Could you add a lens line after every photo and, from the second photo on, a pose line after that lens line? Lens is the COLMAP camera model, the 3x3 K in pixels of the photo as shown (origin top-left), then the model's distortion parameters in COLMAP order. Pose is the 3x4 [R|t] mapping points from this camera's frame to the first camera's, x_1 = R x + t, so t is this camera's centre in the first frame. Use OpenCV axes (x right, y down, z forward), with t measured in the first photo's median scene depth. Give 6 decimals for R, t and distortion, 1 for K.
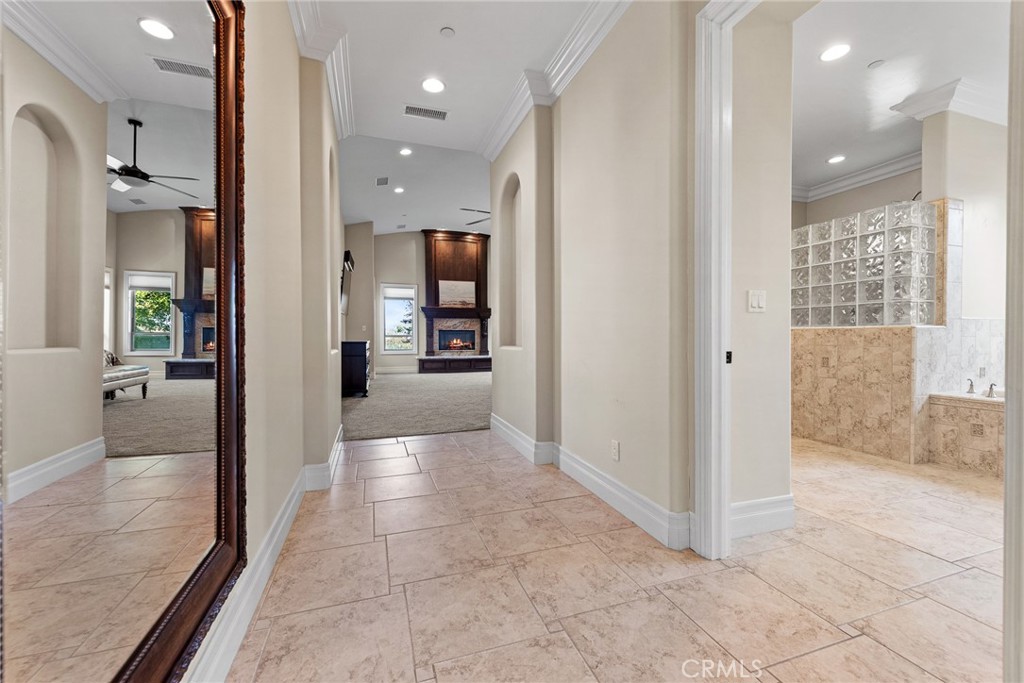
lens RADIAL K [[407.5, 0, 506.8], [0, 407.5, 341.5], [0, 0, 1]] dist [0.008297, -0.001288]
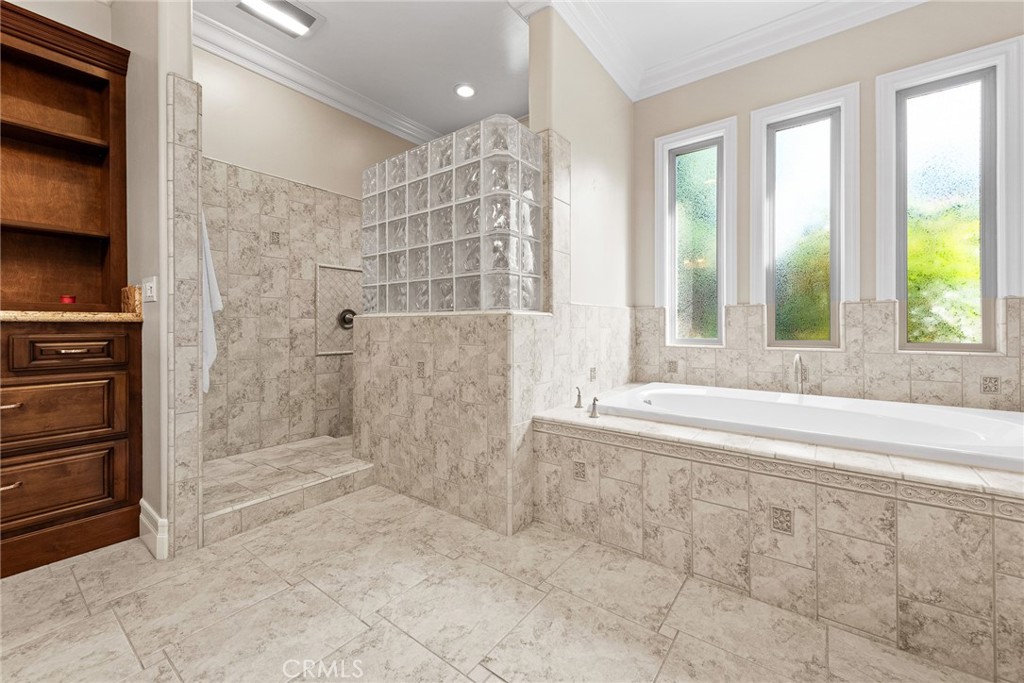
lens RADIAL K [[407.5, 0, 520.0], [0, 407.5, 324.4], [0, 0, 1]] dist [0.008297, -0.001288]
pose [[0.813461, 0.002629, 0.581613, 0.636322], [0.009134, 0.999809, -0.017294, -0.007478], [-0.581547, 0.019380, 0.813282, 0.482019]]
